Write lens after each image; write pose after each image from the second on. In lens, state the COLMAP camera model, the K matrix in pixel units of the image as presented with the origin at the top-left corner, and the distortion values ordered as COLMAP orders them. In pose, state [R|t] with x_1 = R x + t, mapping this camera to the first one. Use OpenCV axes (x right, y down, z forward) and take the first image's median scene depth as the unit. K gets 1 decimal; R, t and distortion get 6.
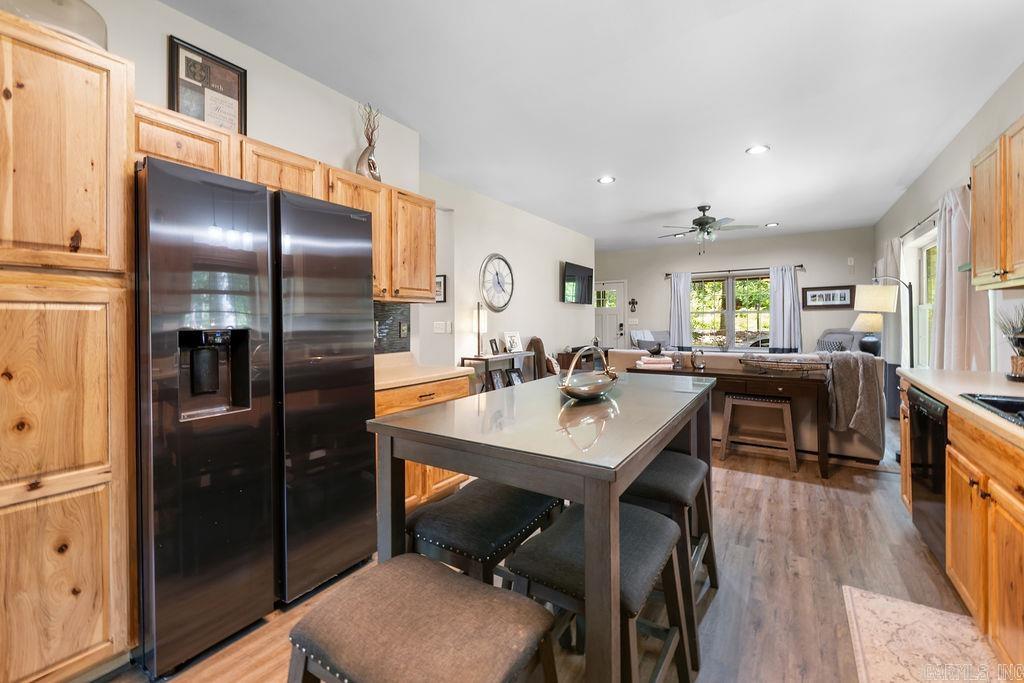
lens RADIAL K [[425.5, 0, 501.3], [0, 425.5, 320.5], [0, 0, 1]] dist [0.001494, 0.000032]
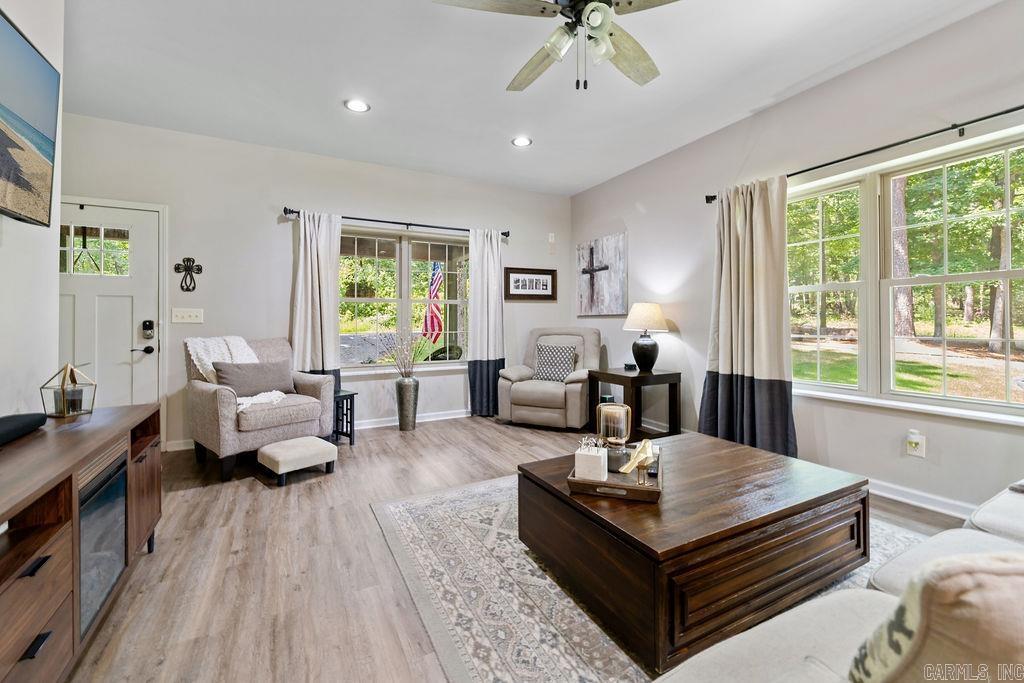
lens RADIAL K [[423.3, 0, 517.0], [0, 423.3, 321.7], [0, 0, 1]] dist [0.002401, 0.000021]
pose [[0.466620, 0.008458, 0.884418, 0.255532], [0.001511, 0.999945, -0.010360, 0.029859], [-0.884457, 0.006171, 0.466581, 1.331266]]
